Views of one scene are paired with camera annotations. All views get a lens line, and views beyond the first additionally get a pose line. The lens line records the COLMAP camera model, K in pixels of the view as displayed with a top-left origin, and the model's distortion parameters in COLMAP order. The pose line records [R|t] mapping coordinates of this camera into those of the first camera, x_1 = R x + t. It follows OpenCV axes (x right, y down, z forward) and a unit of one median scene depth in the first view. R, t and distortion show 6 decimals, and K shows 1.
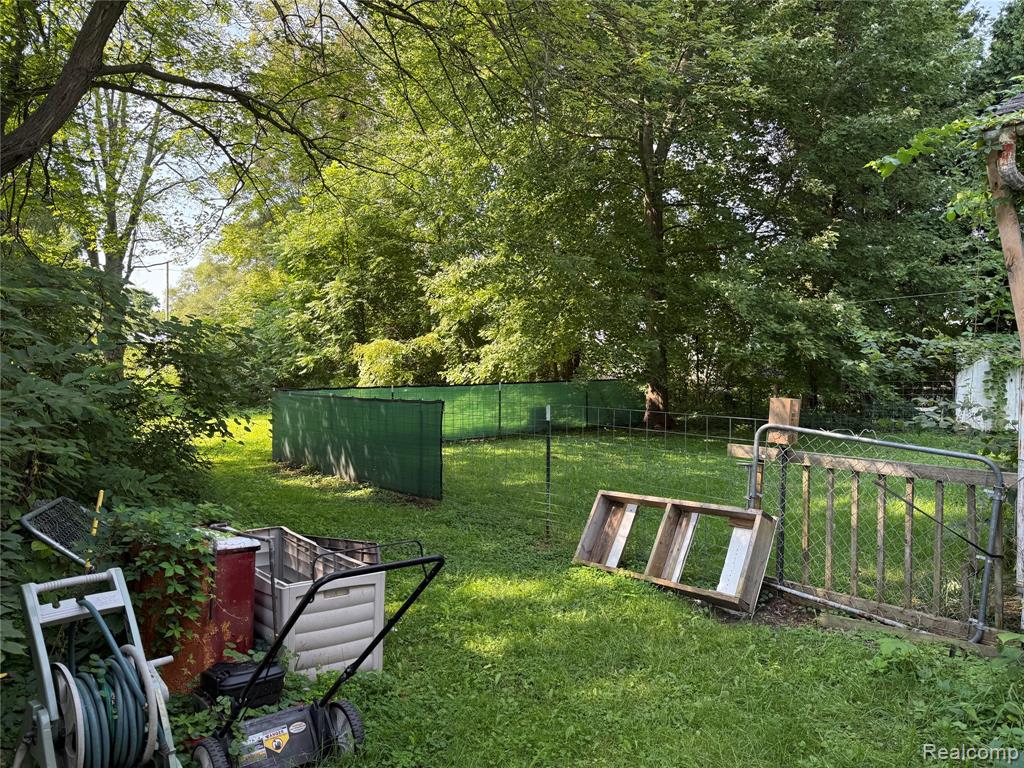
lens RADIAL K [[703.9, 0, 515.8], [0, 703.9, 390.0], [0, 0, 1]] dist [0.121927, -0.167889]
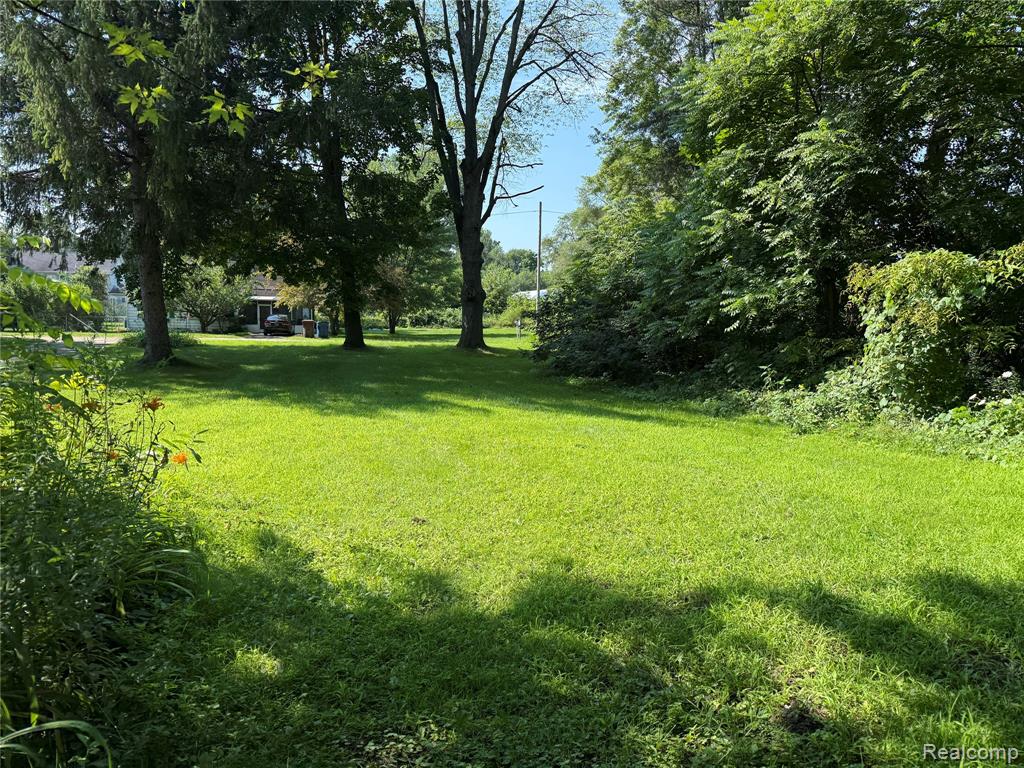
lens RADIAL K [[703.9, 0, 515.8], [0, 703.9, 390.0], [0, 0, 1]] dist [0.121927, -0.167889]
pose [[0.878992, 0.050488, -0.474156, -0.189256], [-0.019452, 0.997348, 0.070138, -0.012902], [0.476439, -0.052428, 0.877643, 0.471978]]
